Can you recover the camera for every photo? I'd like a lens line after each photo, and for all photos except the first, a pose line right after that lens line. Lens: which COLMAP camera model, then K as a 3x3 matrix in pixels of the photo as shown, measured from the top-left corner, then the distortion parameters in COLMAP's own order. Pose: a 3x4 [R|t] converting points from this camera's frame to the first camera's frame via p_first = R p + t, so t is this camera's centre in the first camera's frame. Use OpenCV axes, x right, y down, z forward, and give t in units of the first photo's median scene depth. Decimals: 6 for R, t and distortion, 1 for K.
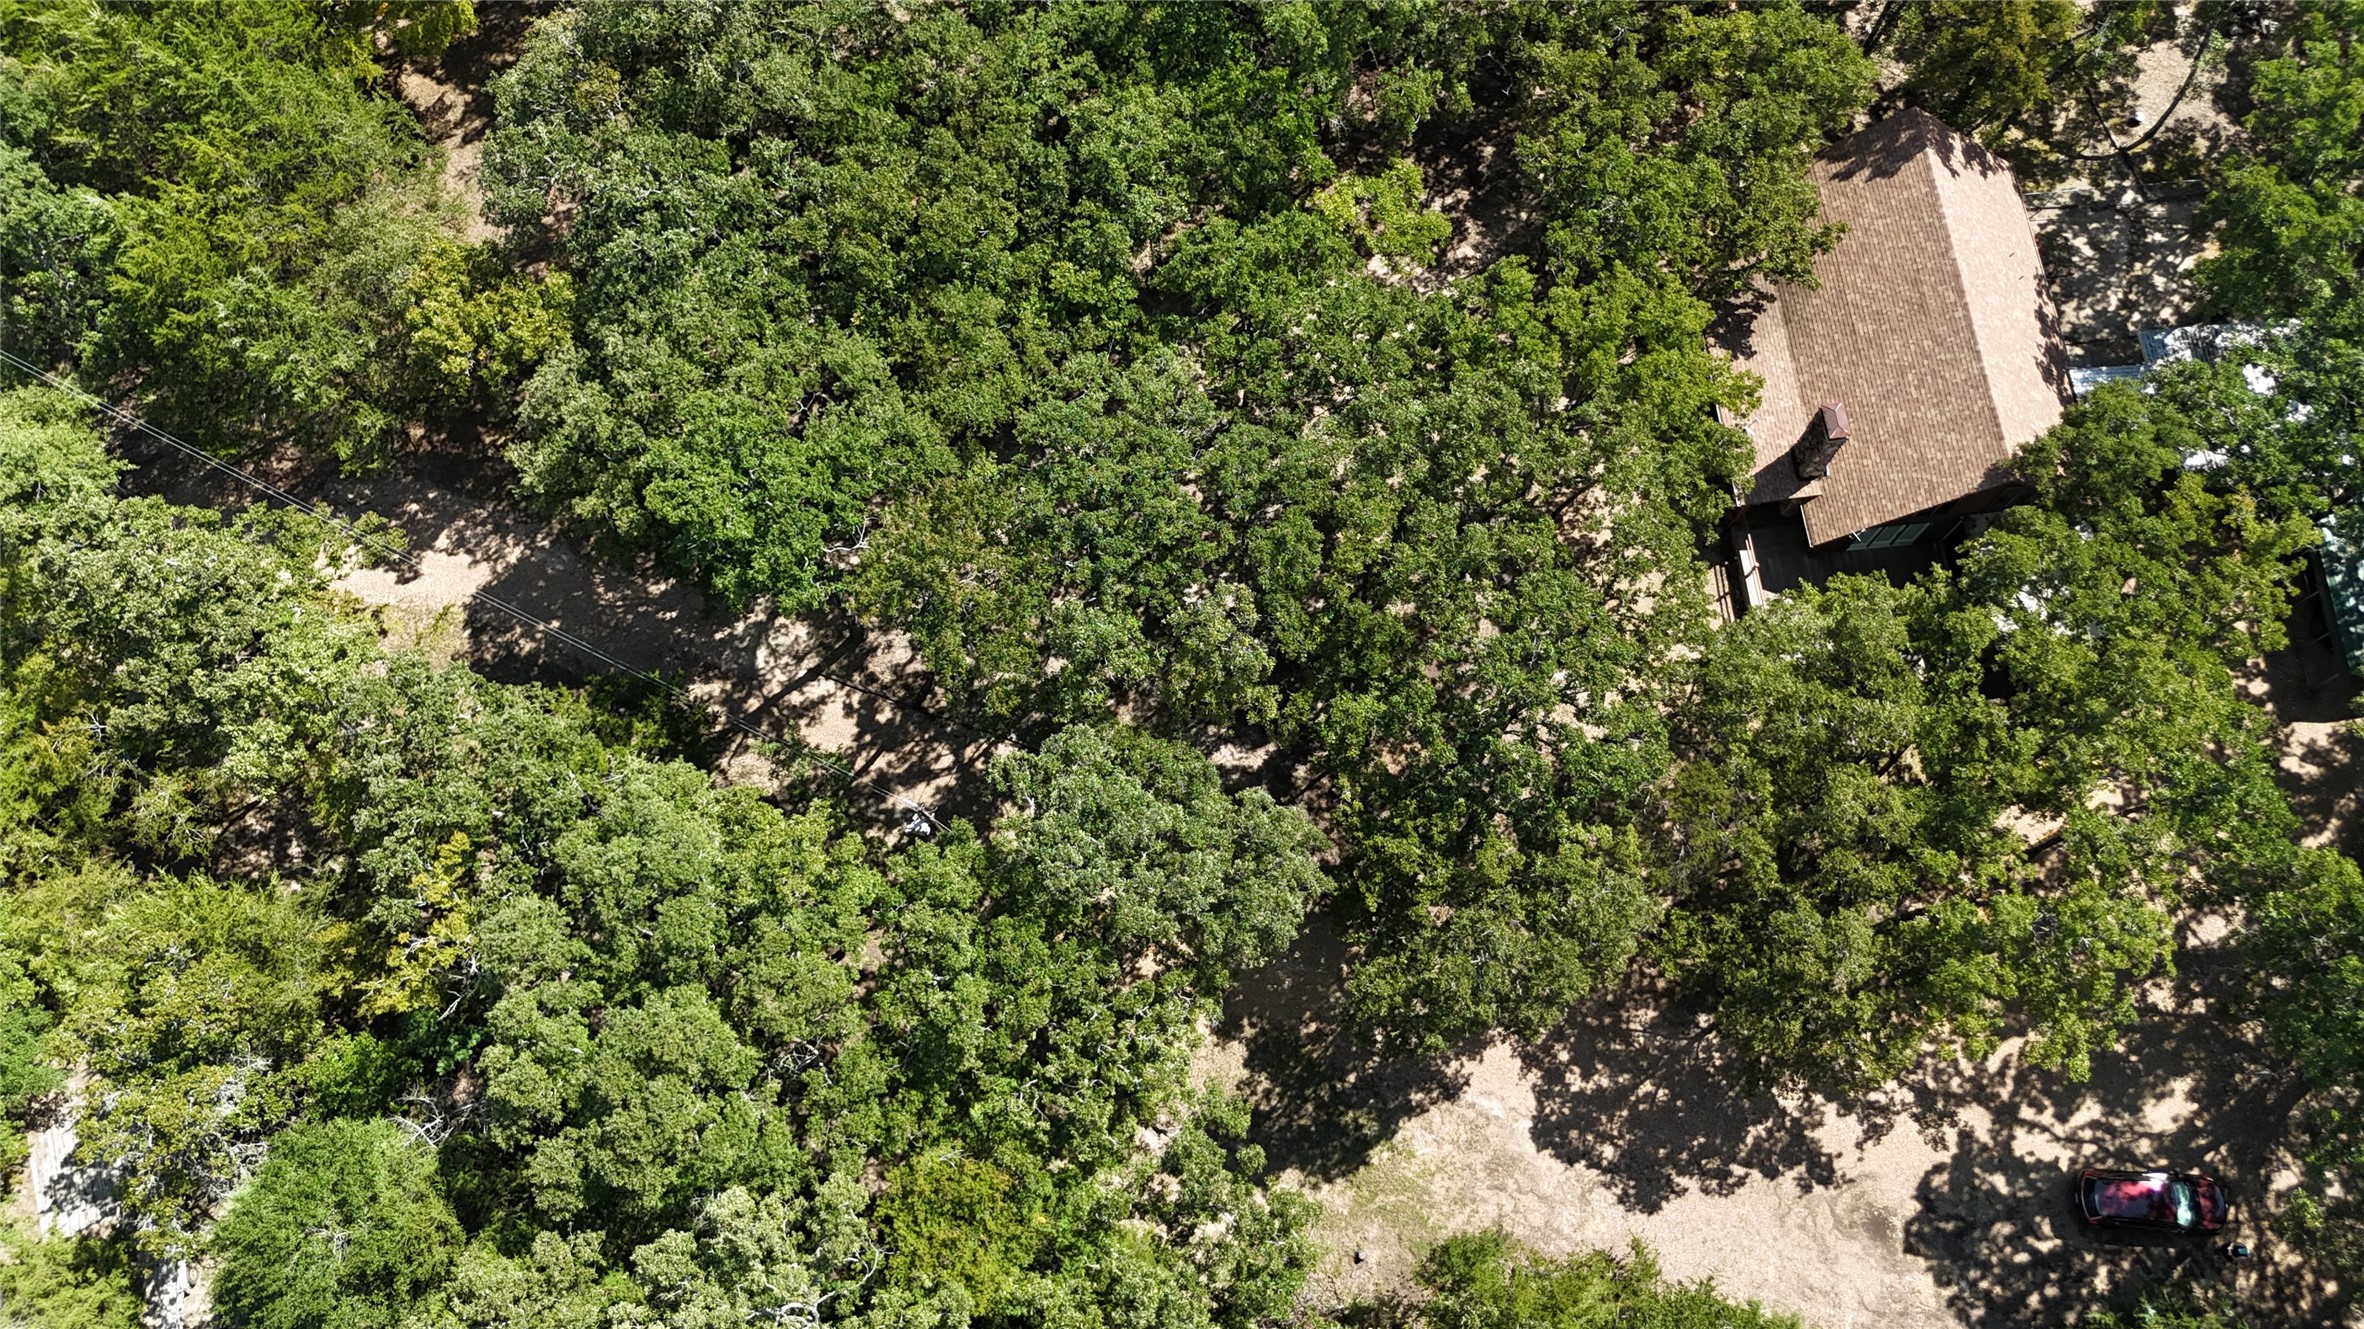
lens RADIAL K [[1722.3, 0, 1194.9], [0, 1722.3, 659.2], [0, 0, 1]] dist [0.059910, -0.054705]
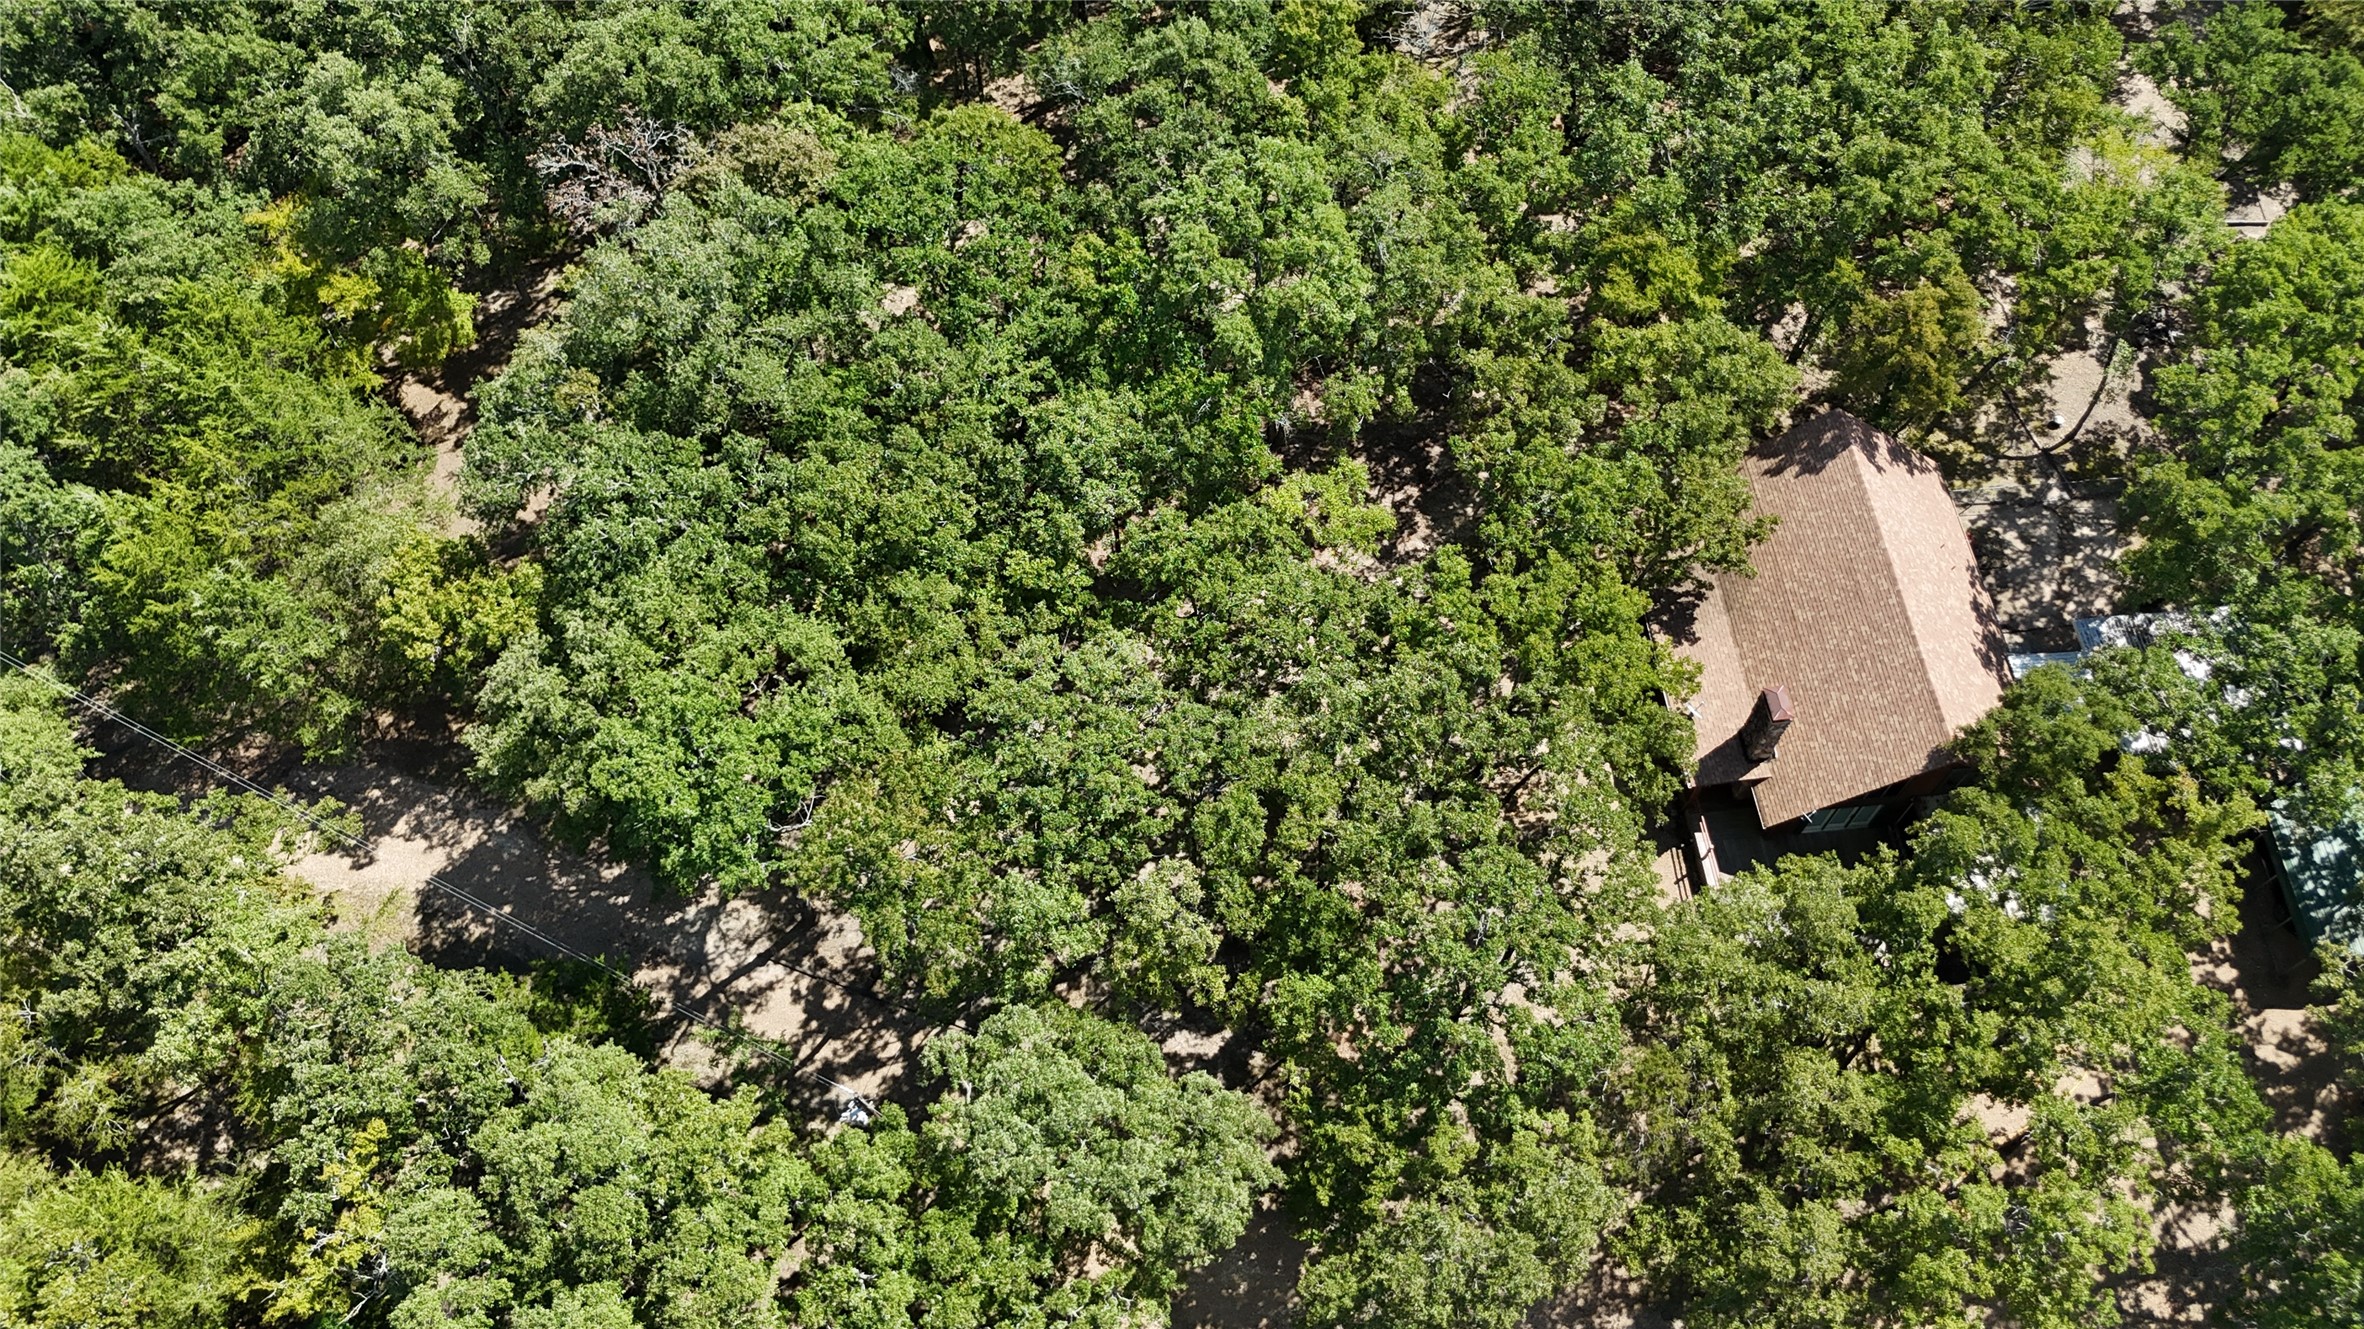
lens RADIAL K [[1722.3, 0, 1189.5], [0, 1722.3, 663.9], [0, 0, 1]] dist [0.059910, -0.054705]
pose [[0.999995, -0.000935, -0.003172, 0.029118], [0.000377, 0.985185, -0.171492, 0.013606], [0.003285, 0.171490, 0.985180, -0.002634]]
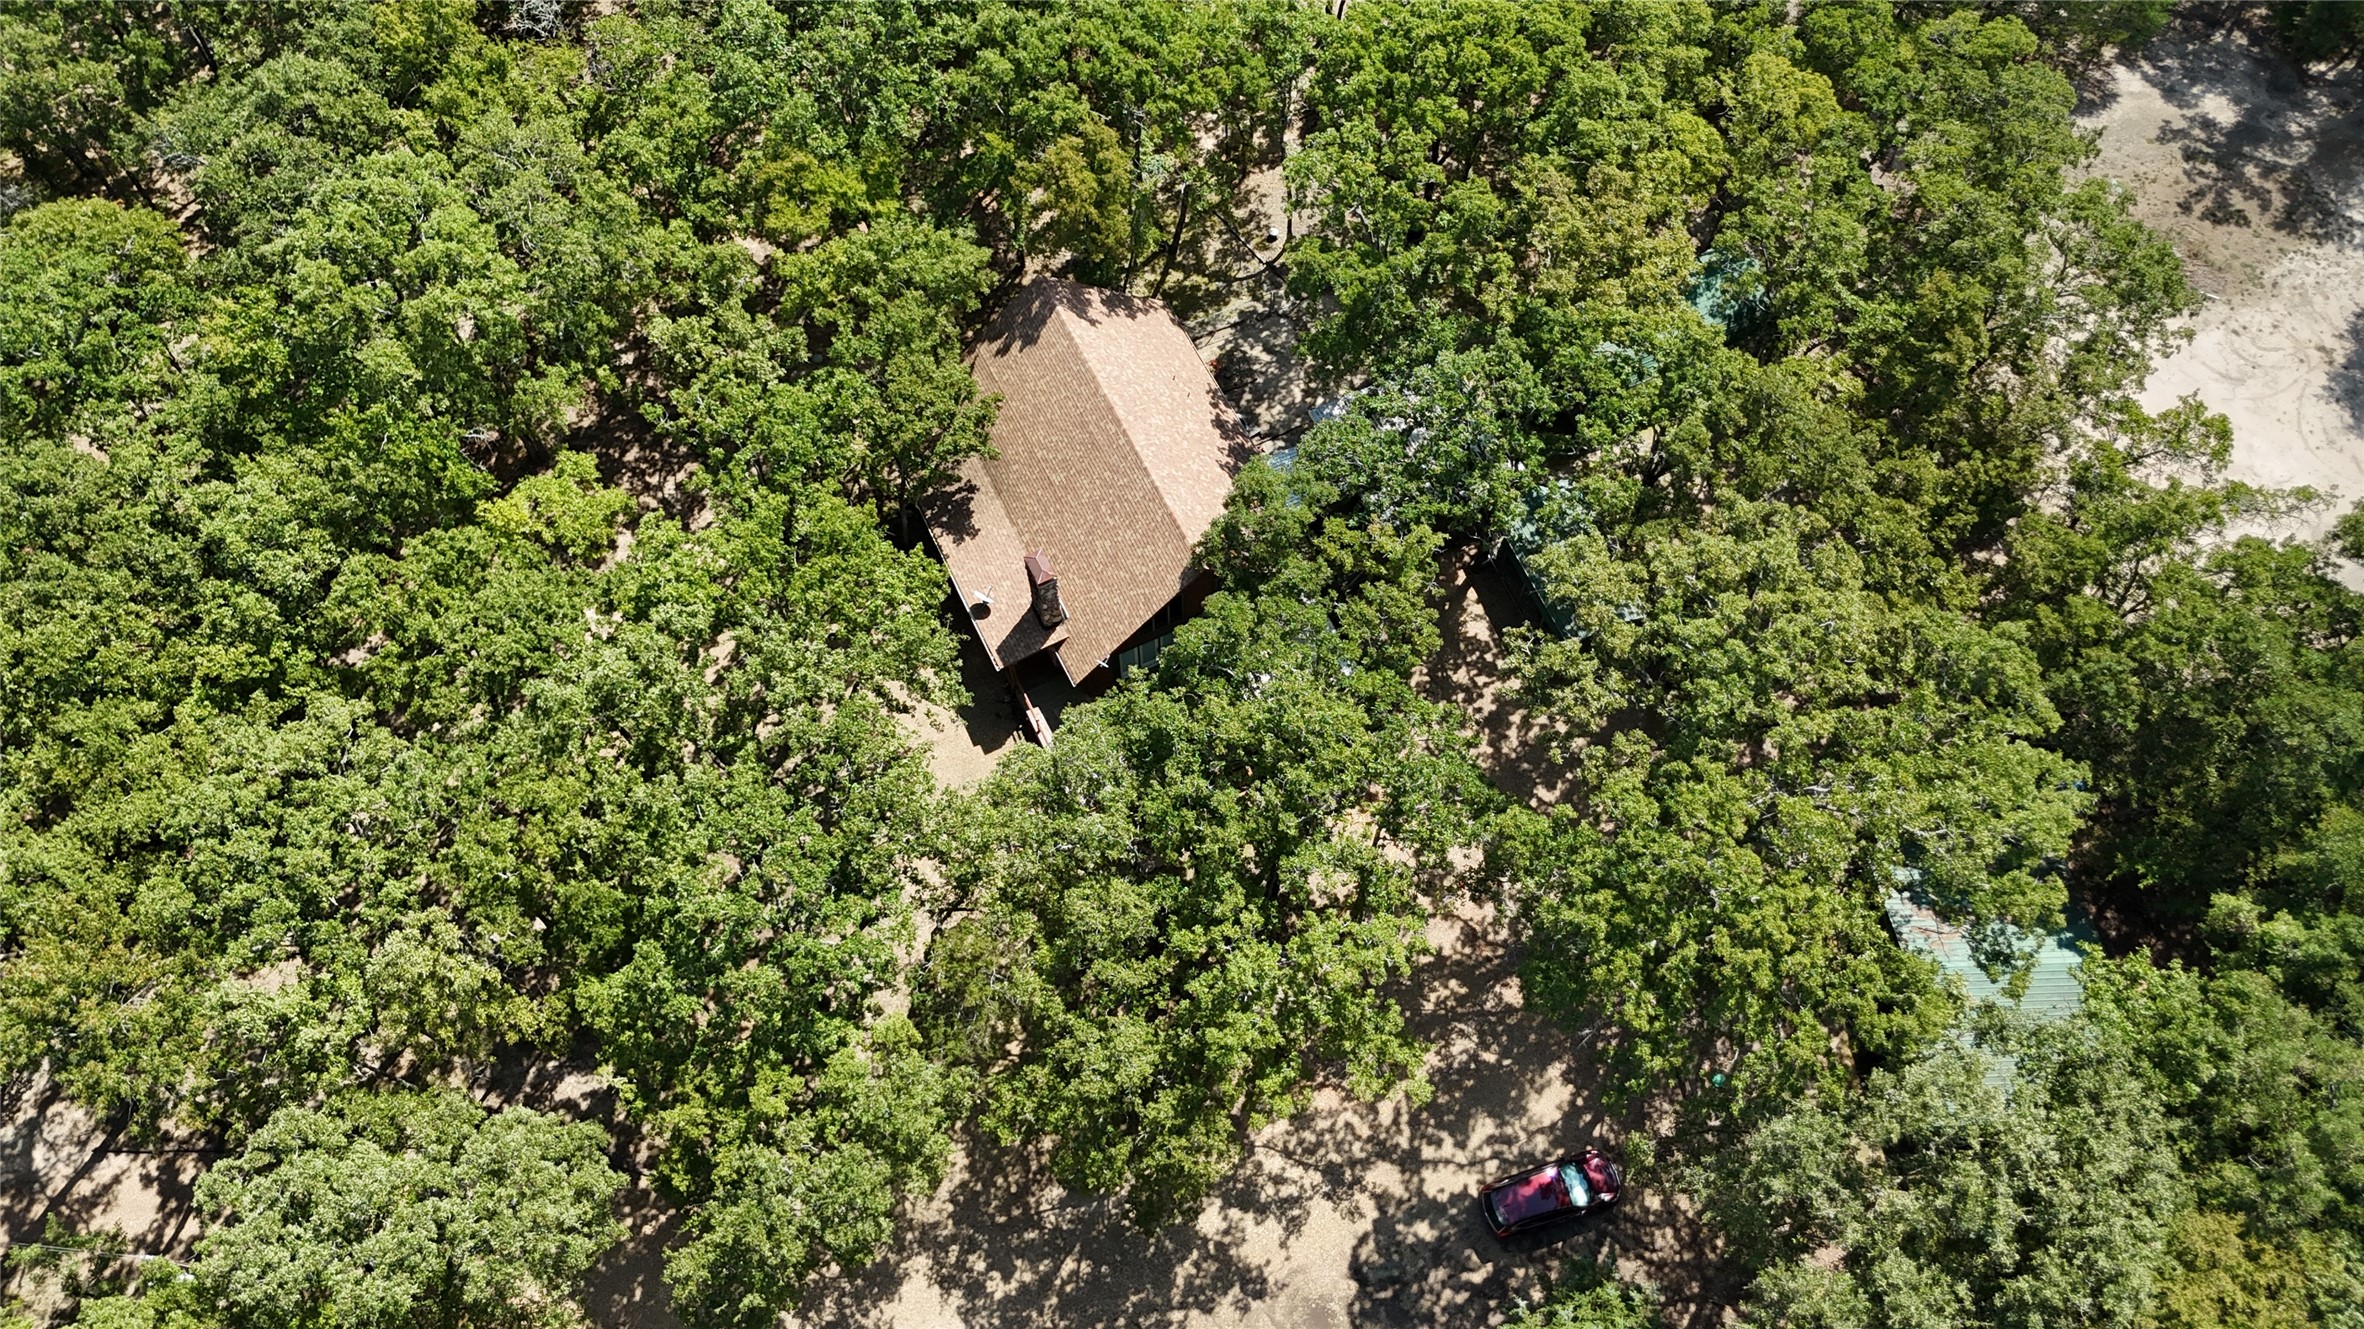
lens RADIAL K [[1722.3, 0, 1187.3], [0, 1722.3, 658.0], [0, 0, 1]] dist [0.059910, -0.054705]
pose [[0.938435, -0.302753, 0.166374, 0.268357], [0.326569, 0.934530, -0.141440, 0.090665], [-0.112660, 0.187065, 0.975866, -0.009072]]
